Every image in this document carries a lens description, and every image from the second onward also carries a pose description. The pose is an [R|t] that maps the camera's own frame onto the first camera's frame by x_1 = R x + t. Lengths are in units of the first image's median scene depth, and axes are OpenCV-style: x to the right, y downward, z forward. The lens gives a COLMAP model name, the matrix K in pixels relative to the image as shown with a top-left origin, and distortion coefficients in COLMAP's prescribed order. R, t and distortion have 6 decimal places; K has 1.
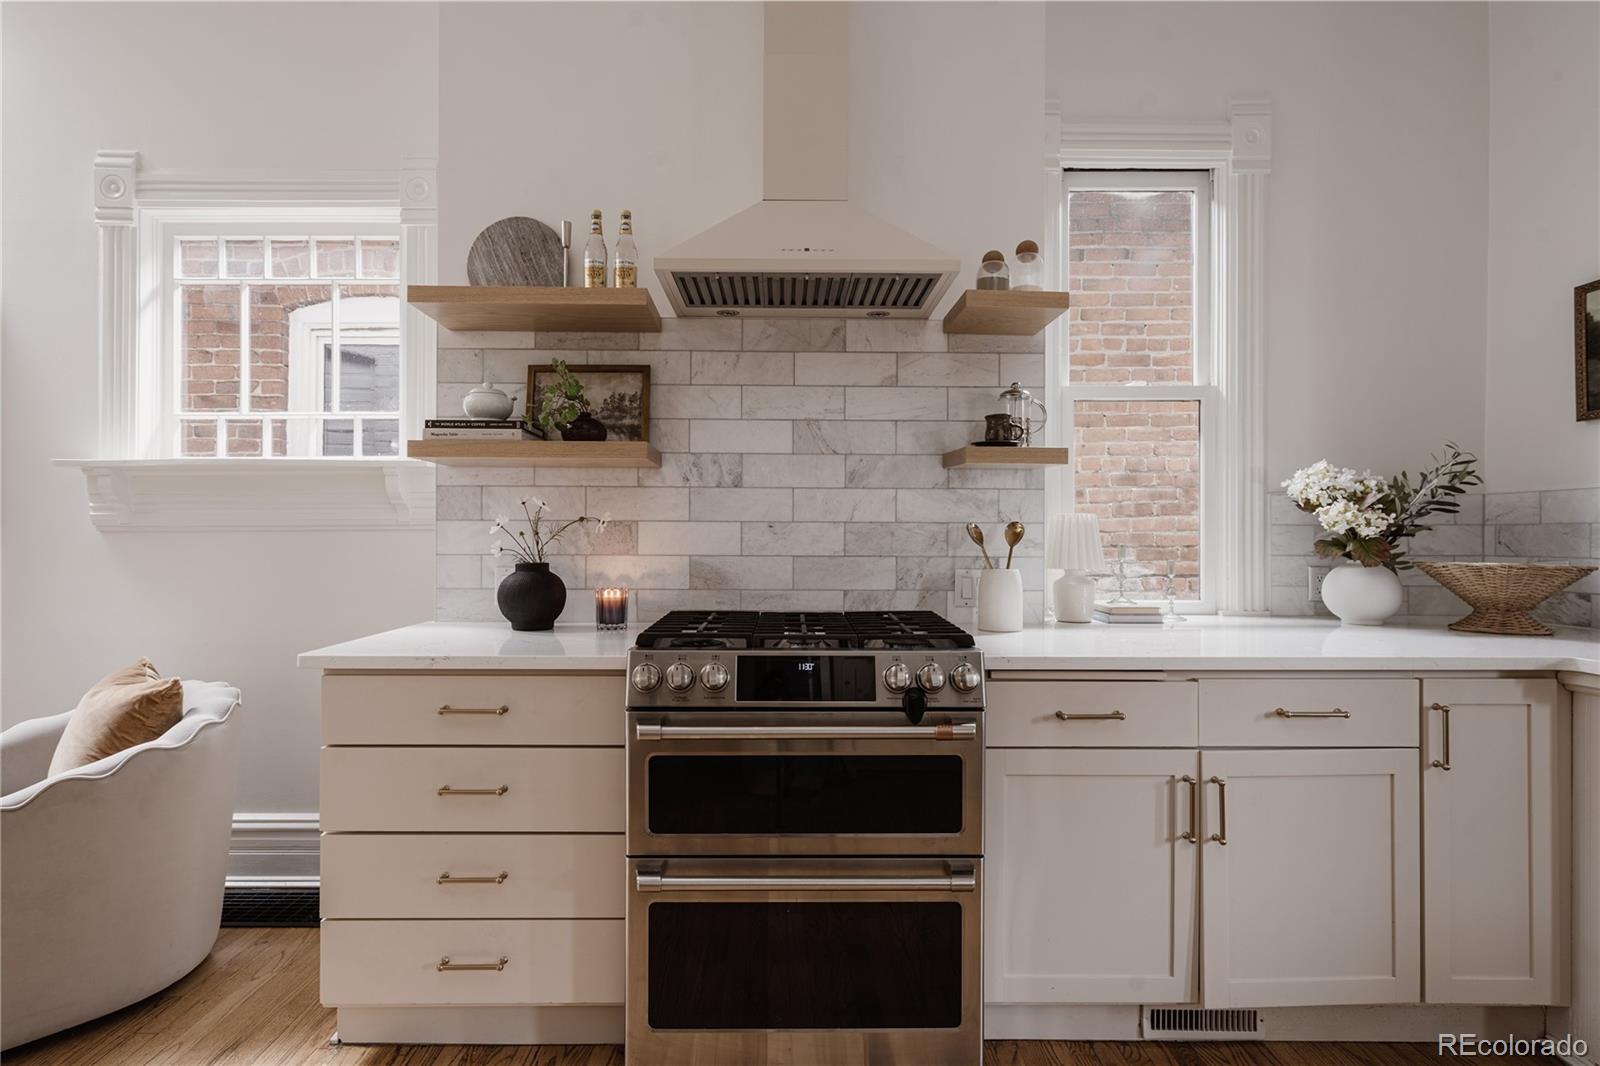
lens RADIAL K [[828.9, 0, 796.4], [0, 828.9, 518.7], [0, 0, 1]] dist [-0.001308, -0.000475]
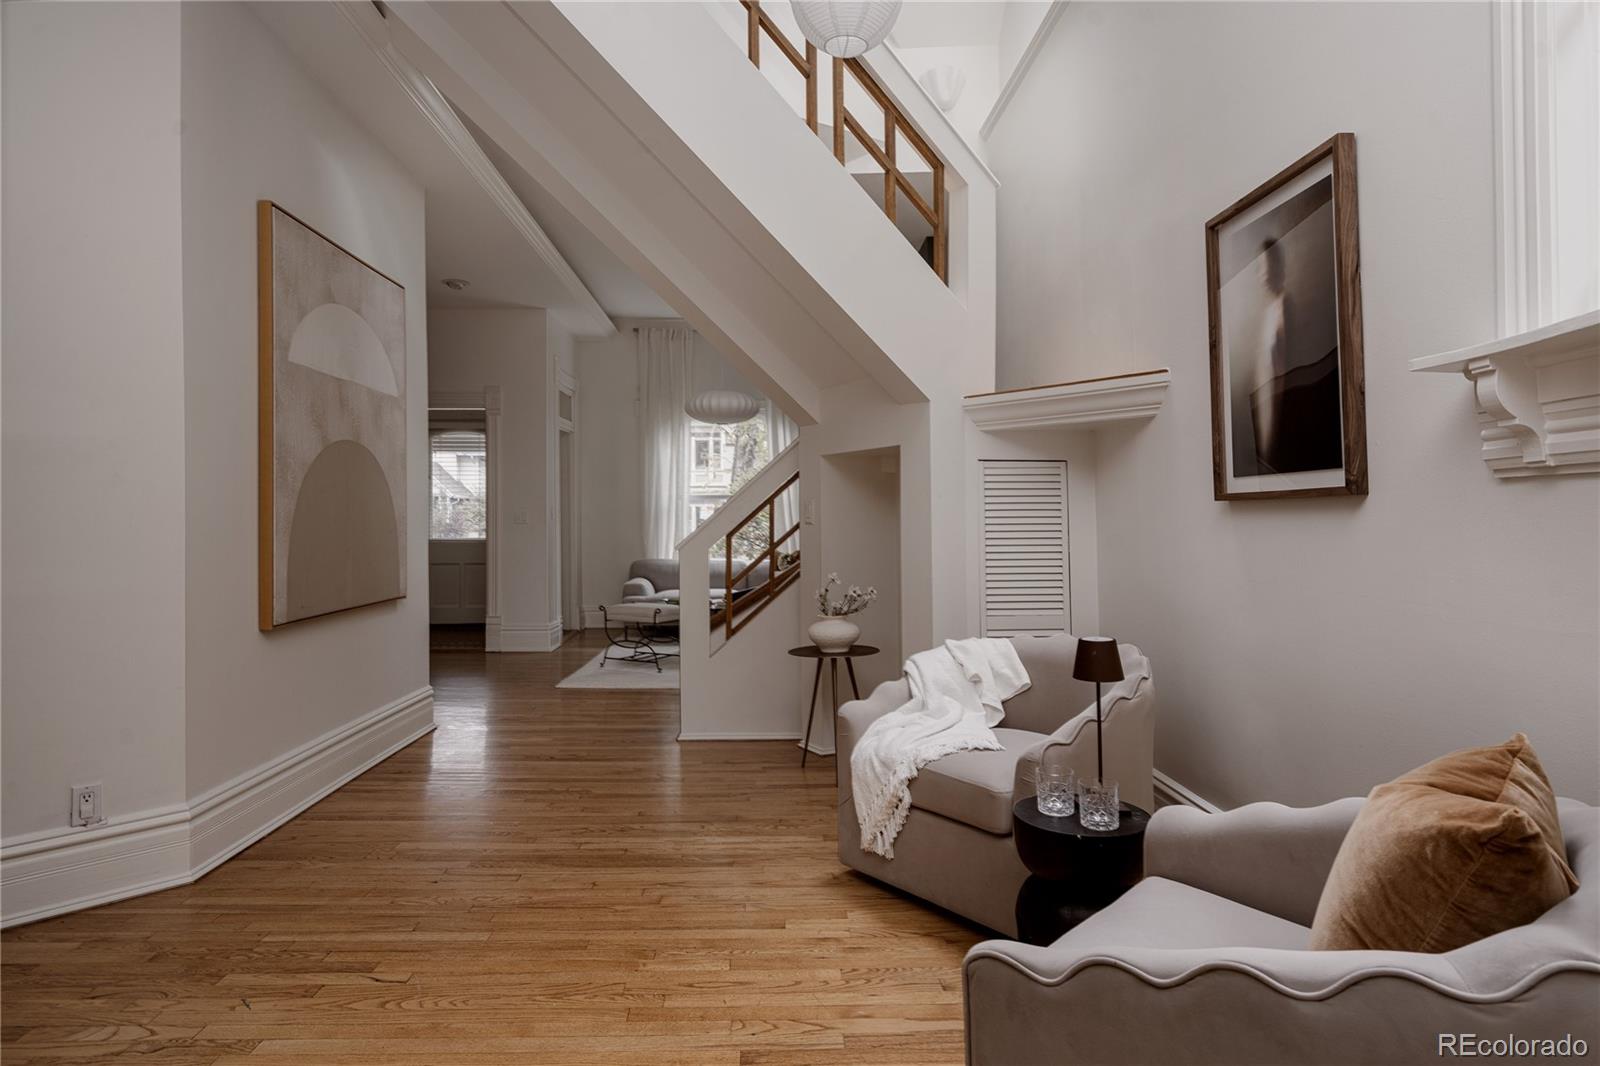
lens RADIAL K [[917.1, 0, 793.1], [0, 917.1, 512.1], [0, 0, 1]] dist [0.003490, 0.001715]
pose [[0.023661, -0.007940, -0.999689, -0.302464], [0.014769, 0.999862, -0.007592, 0.041370], [0.999611, -0.014585, 0.023775, 0.644444]]
